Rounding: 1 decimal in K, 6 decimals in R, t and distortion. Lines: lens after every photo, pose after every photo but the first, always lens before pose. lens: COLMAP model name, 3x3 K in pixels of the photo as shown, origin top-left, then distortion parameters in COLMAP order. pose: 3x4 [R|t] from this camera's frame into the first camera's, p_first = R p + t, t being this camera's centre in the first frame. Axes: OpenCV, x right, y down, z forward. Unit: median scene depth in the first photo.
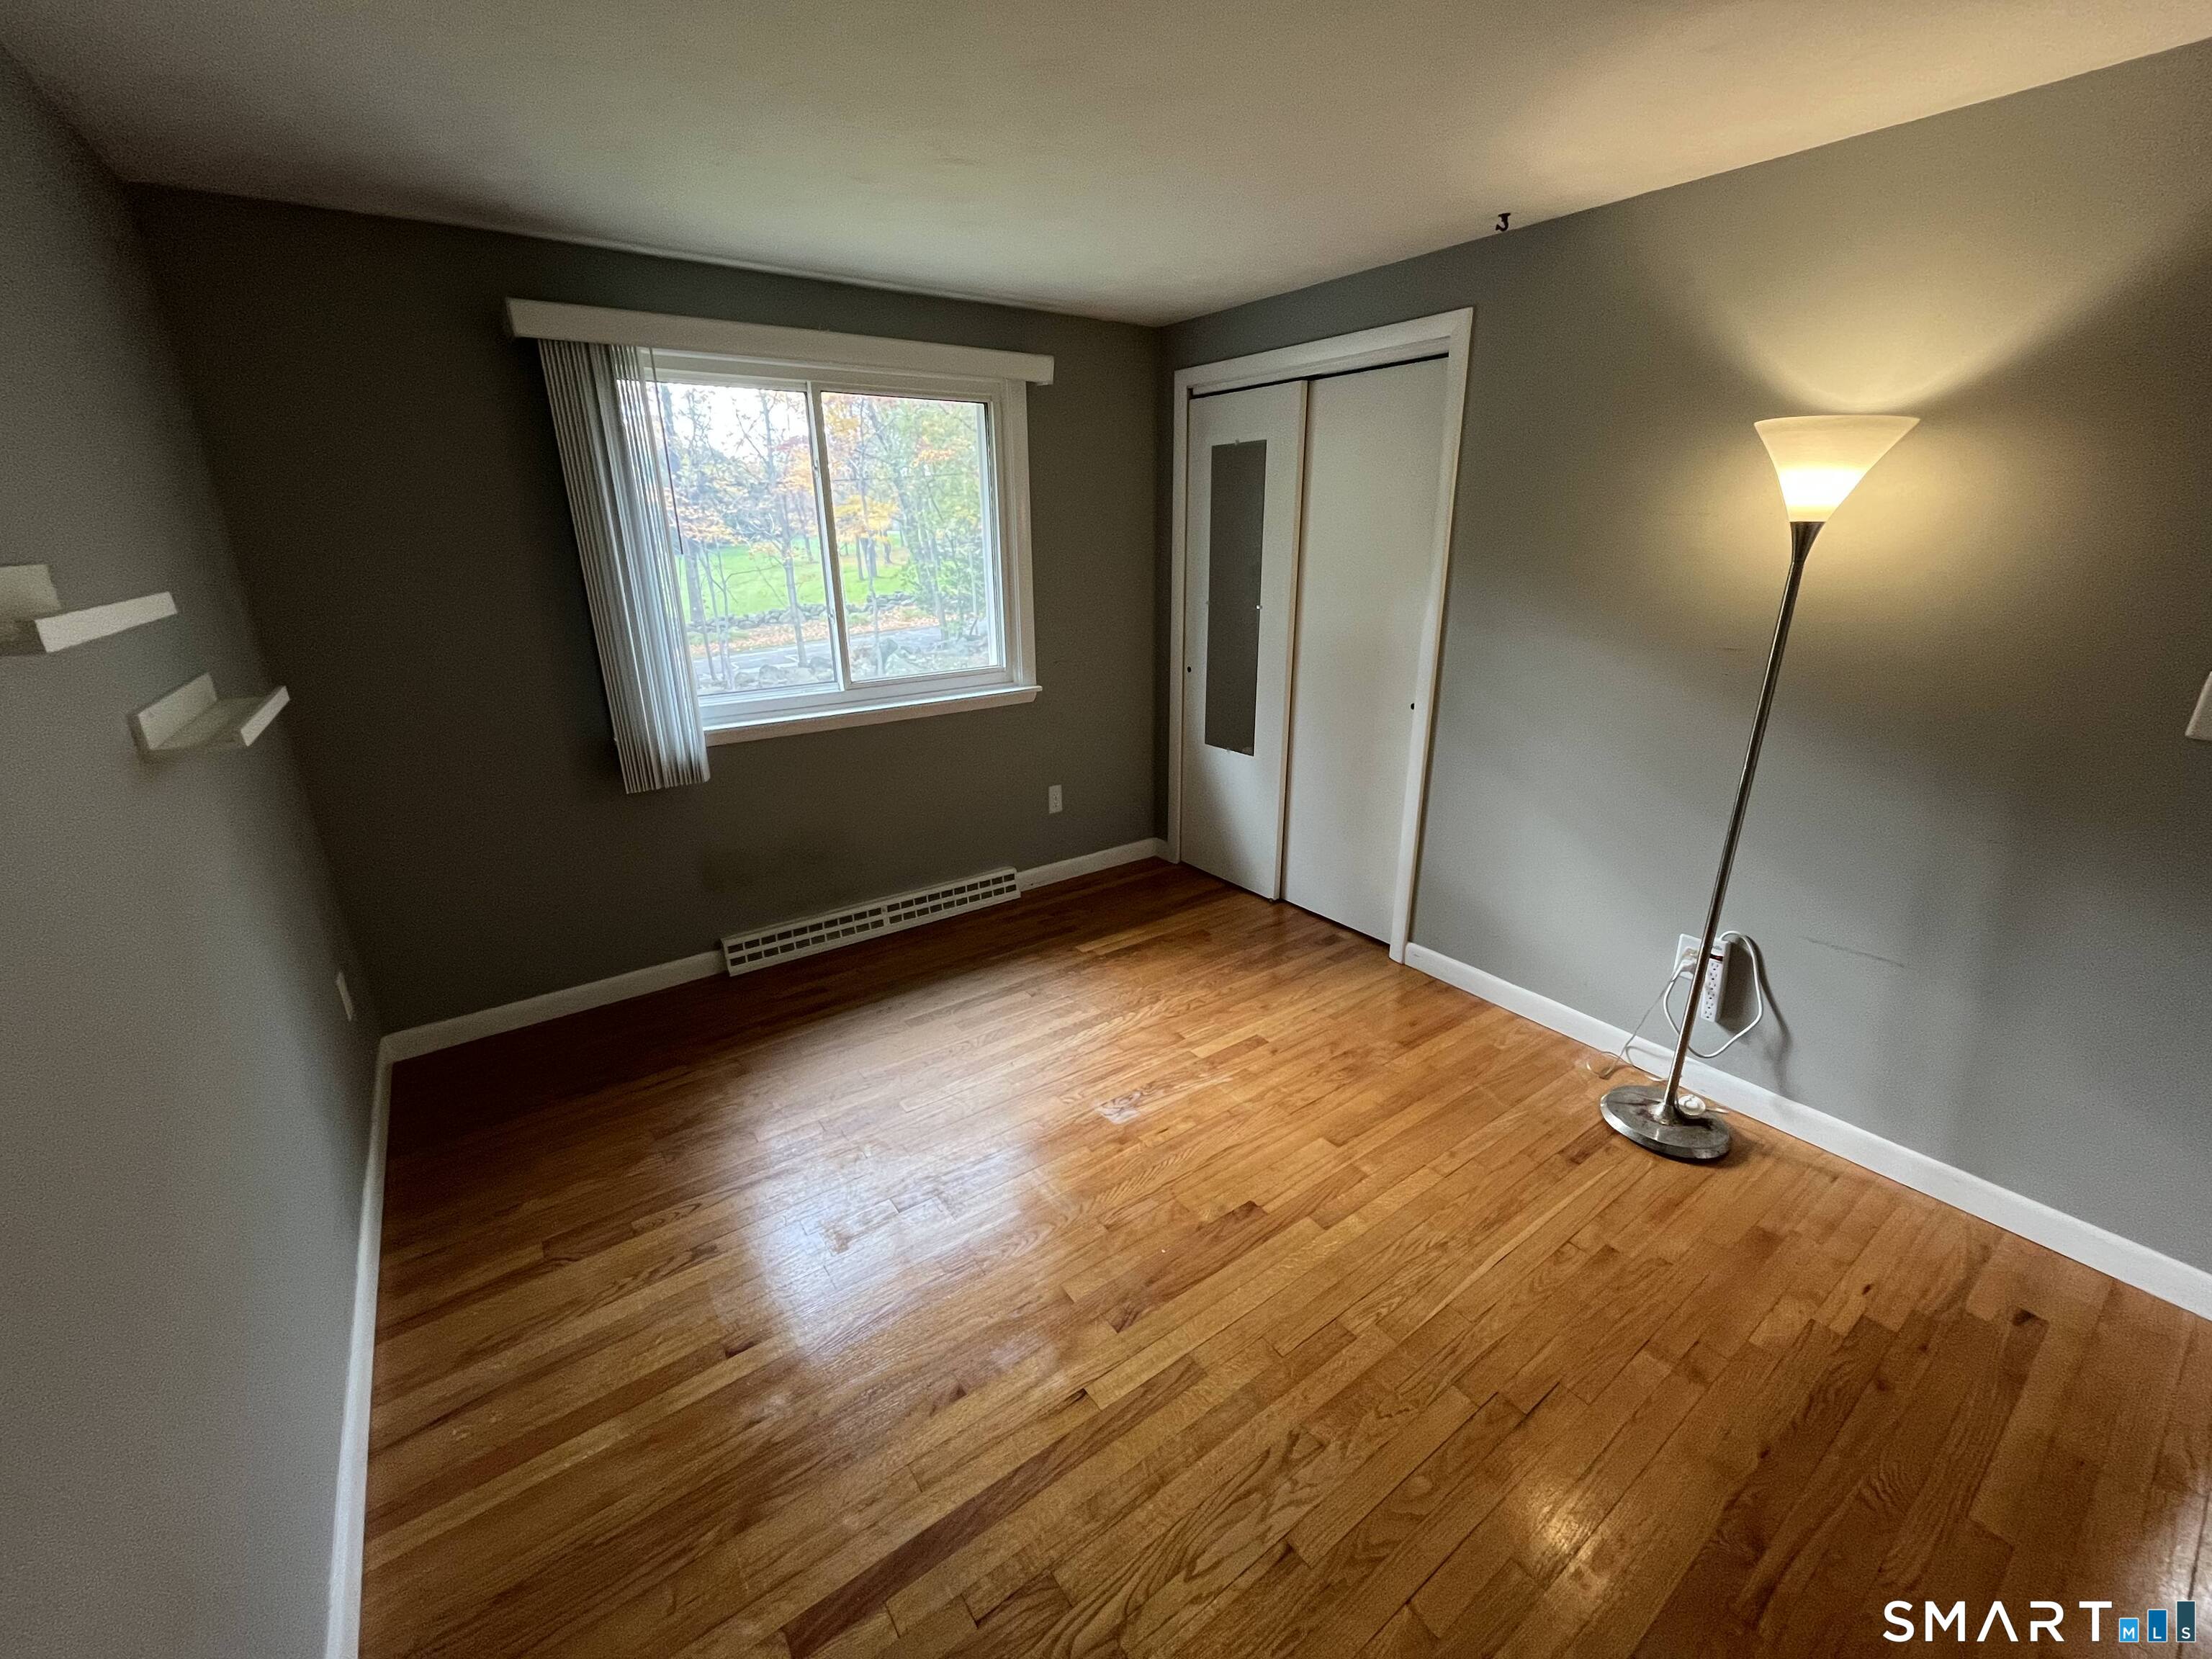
lens RADIAL K [[894.1, 0, 1109.3], [0, 894.1, 836.3], [0, 0, 1]] dist [-0.004554, -0.000199]
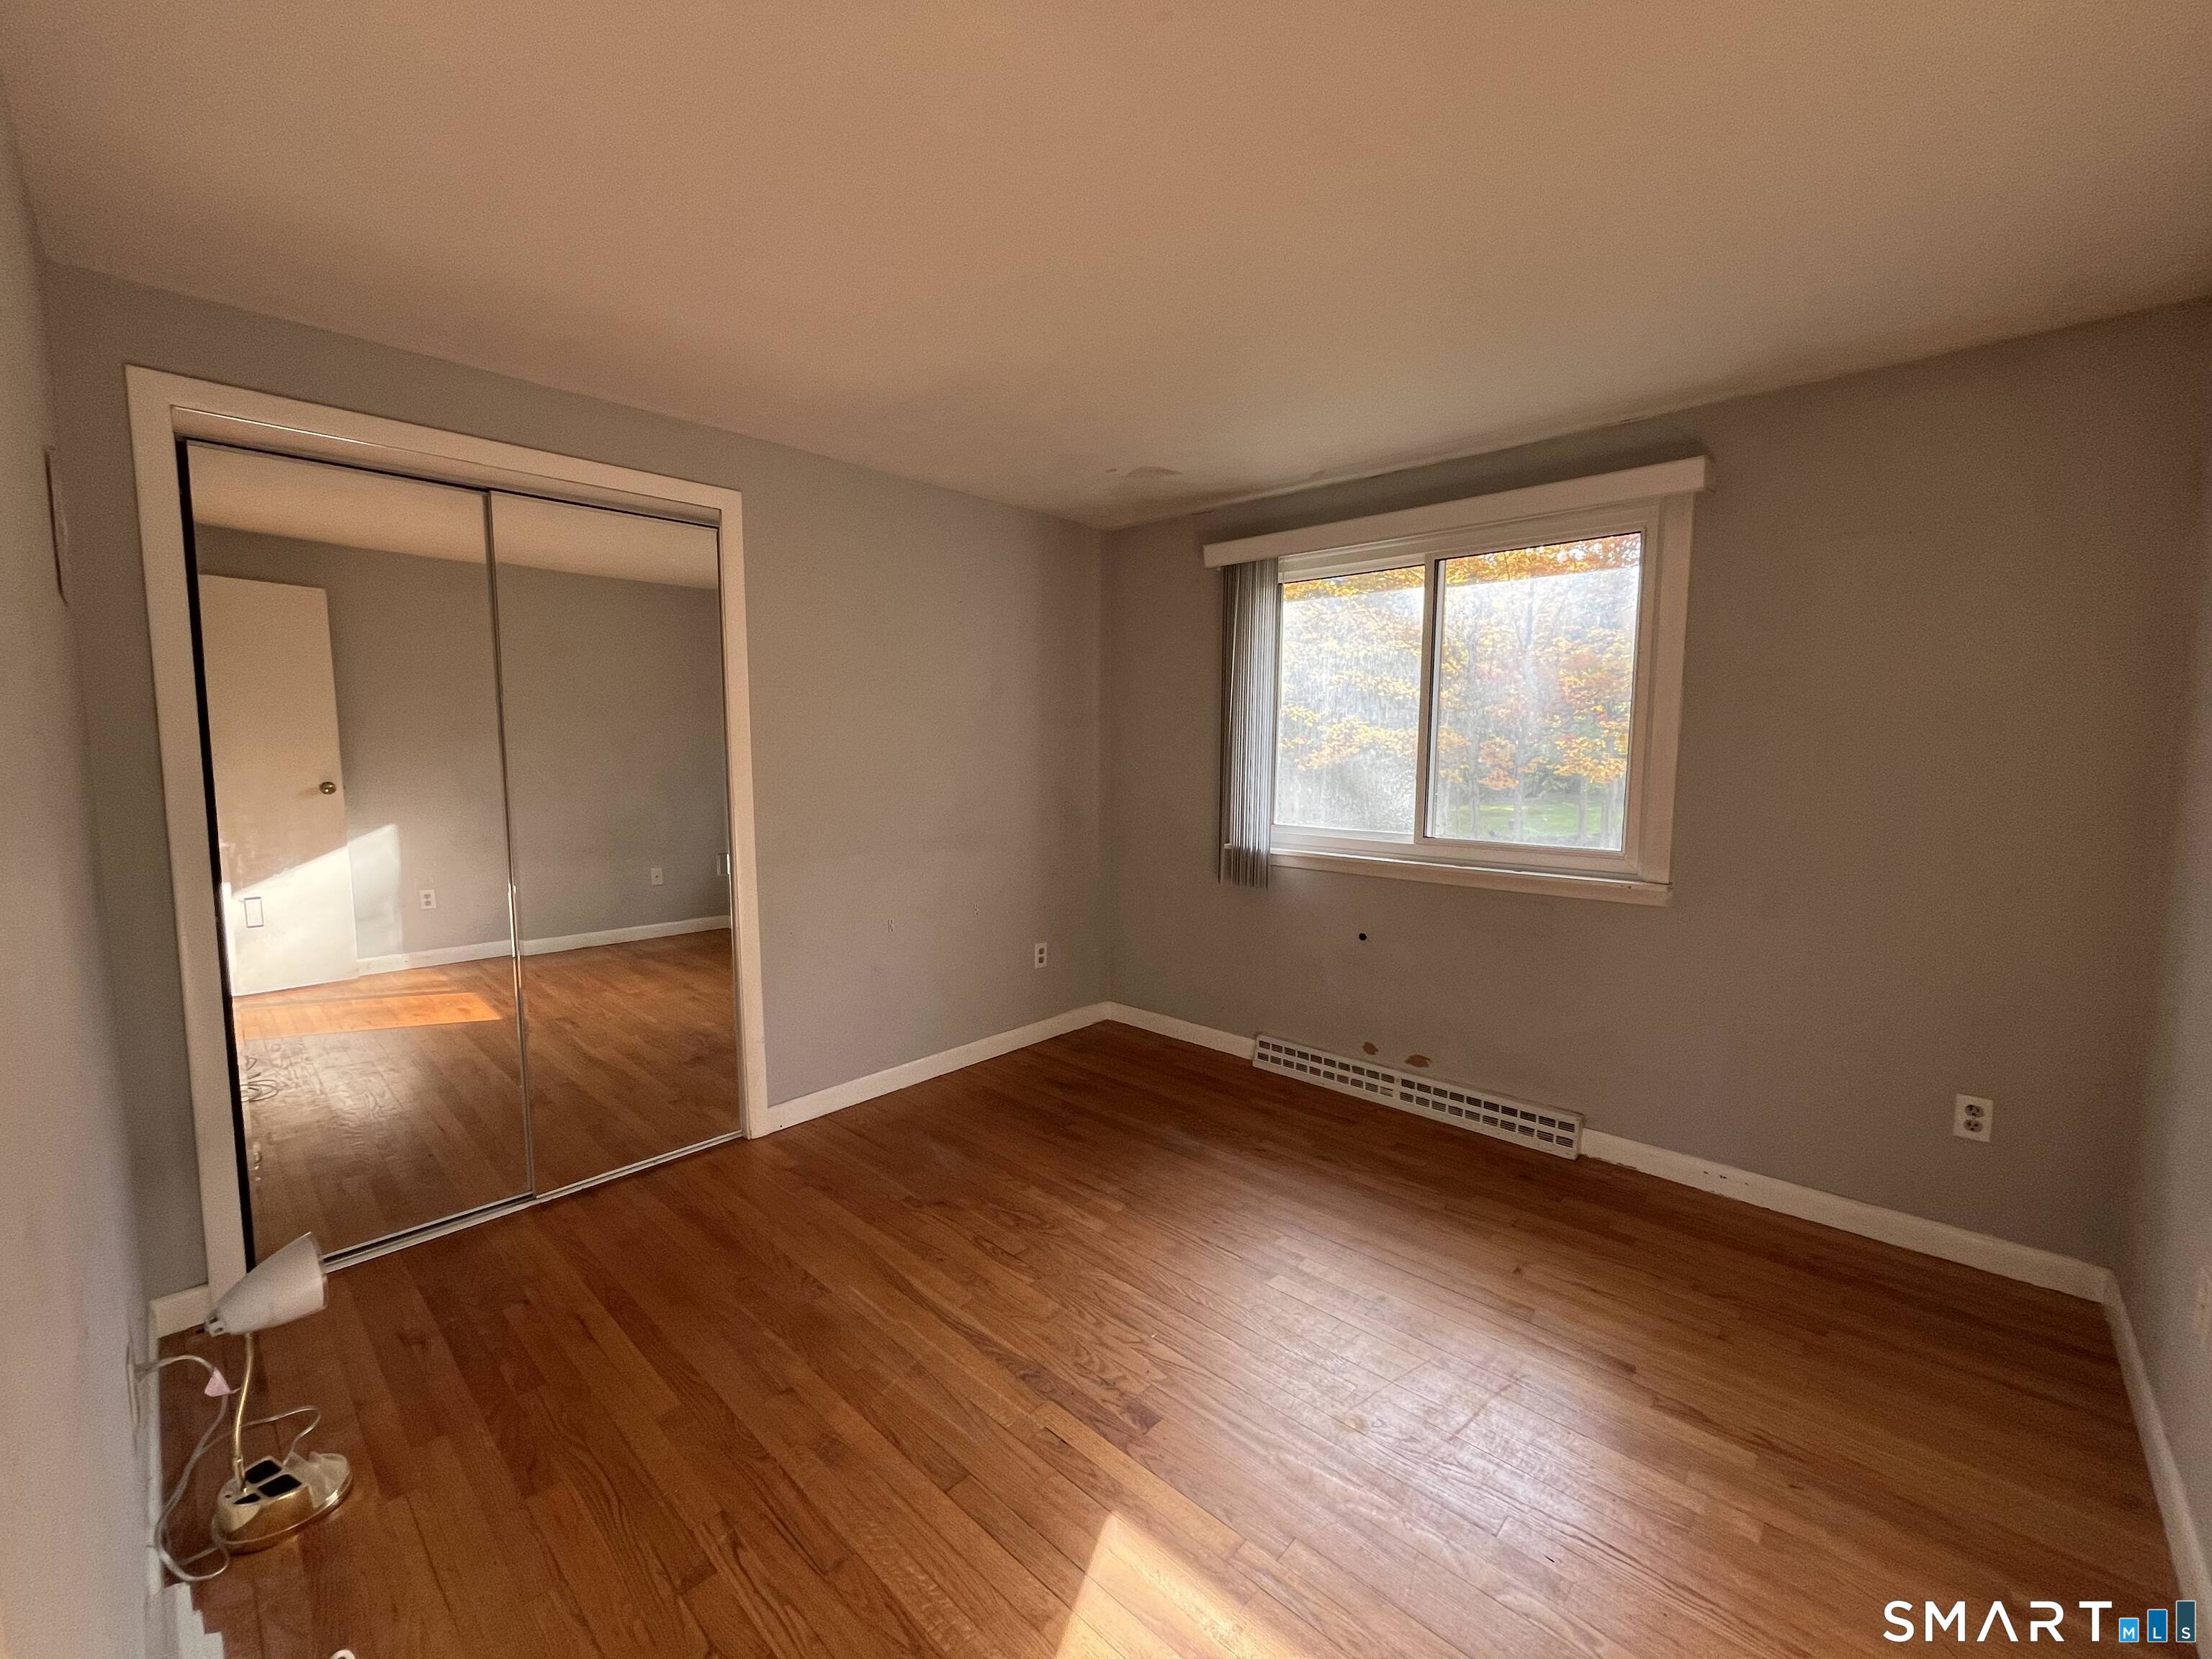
lens RADIAL K [[894.1, 0, 1110.7], [0, 894.1, 826.2], [0, 0, 1]] dist [-0.004554, -0.000199]
pose [[0.200853, 0.112816, -0.973104, 0.556577], [-0.309551, 0.949759, 0.046217, -0.118699], [0.929428, 0.291942, 0.225684, 0.440577]]
